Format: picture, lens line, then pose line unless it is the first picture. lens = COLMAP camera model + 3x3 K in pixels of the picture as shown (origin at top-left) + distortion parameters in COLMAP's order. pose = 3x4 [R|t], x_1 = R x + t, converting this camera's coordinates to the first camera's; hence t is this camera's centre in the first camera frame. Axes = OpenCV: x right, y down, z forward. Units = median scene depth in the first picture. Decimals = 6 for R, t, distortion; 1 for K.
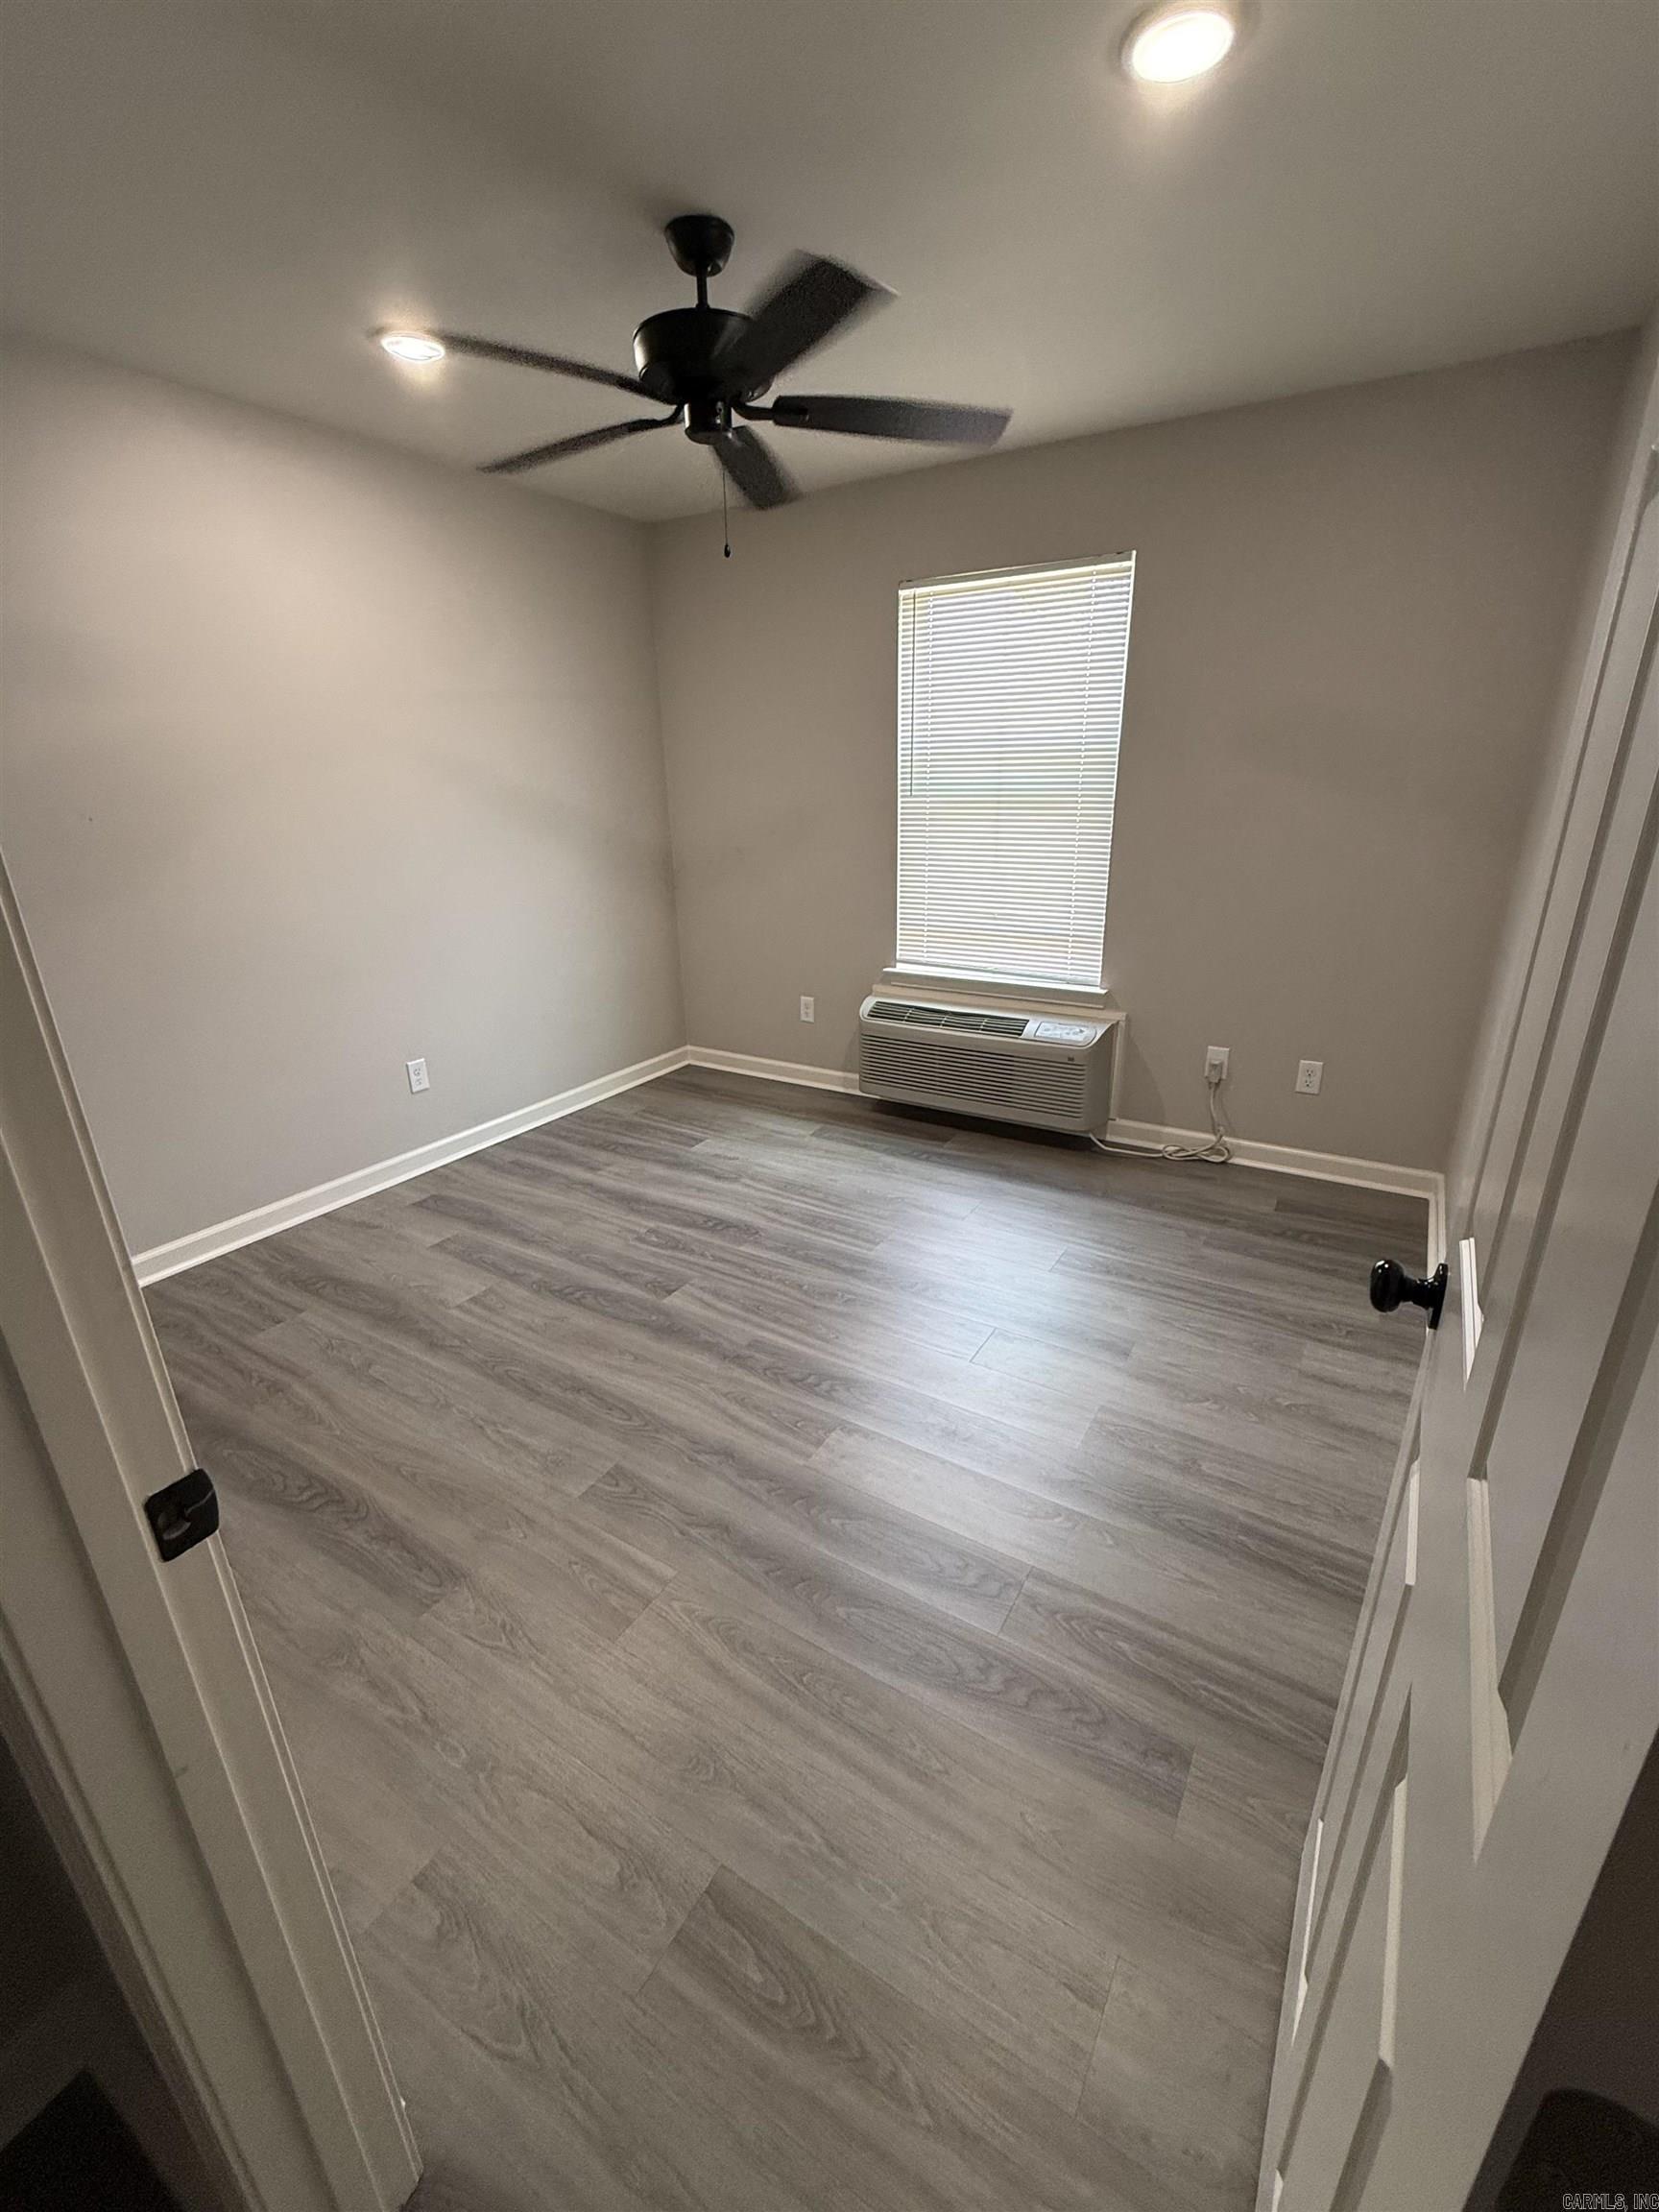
lens RADIAL K [[921.6, 0, 836.1], [0, 921.6, 1116.8], [0, 0, 1]] dist [0.000413, 0.000232]
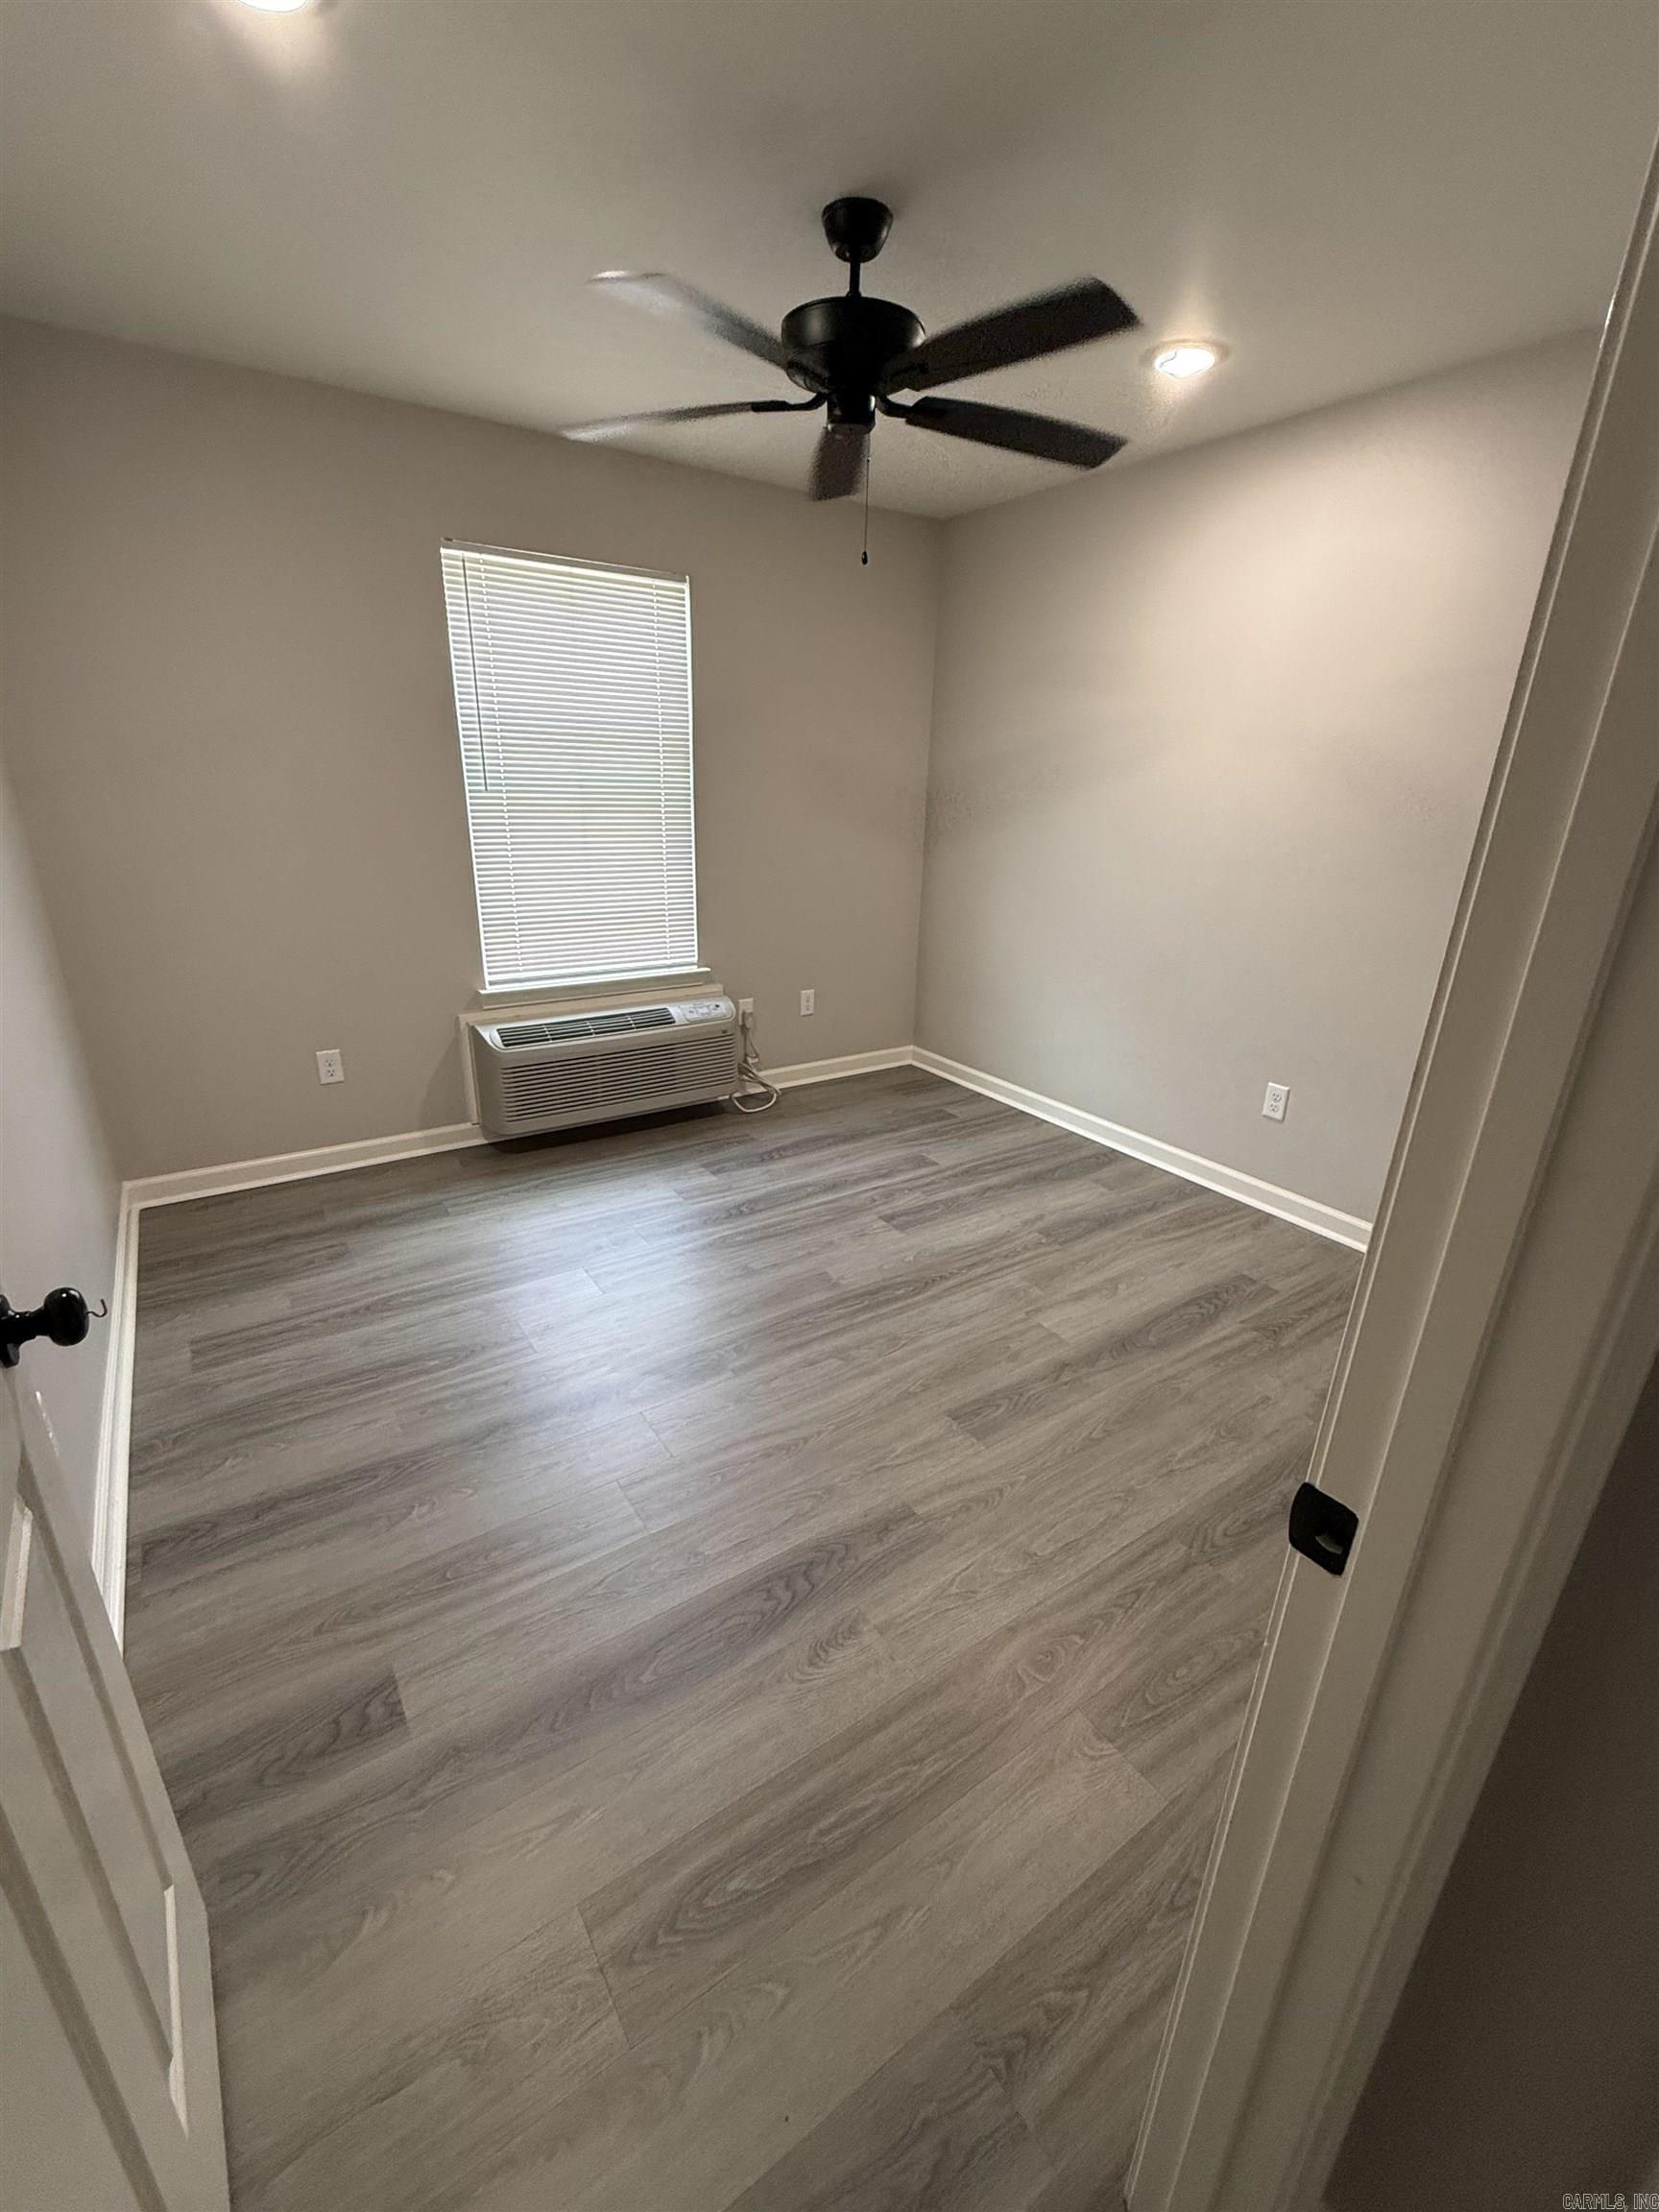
lens RADIAL K [[921.6, 0, 833.7], [0, 921.6, 1111.9], [0, 0, 1]] dist [0.000413, 0.000232]
pose [[0.405148, -0.295552, 0.865162, -0.611779], [0.285118, 0.939957, 0.187584, -0.127526], [-0.868656, 0.170674, 0.465089, 0.345438]]
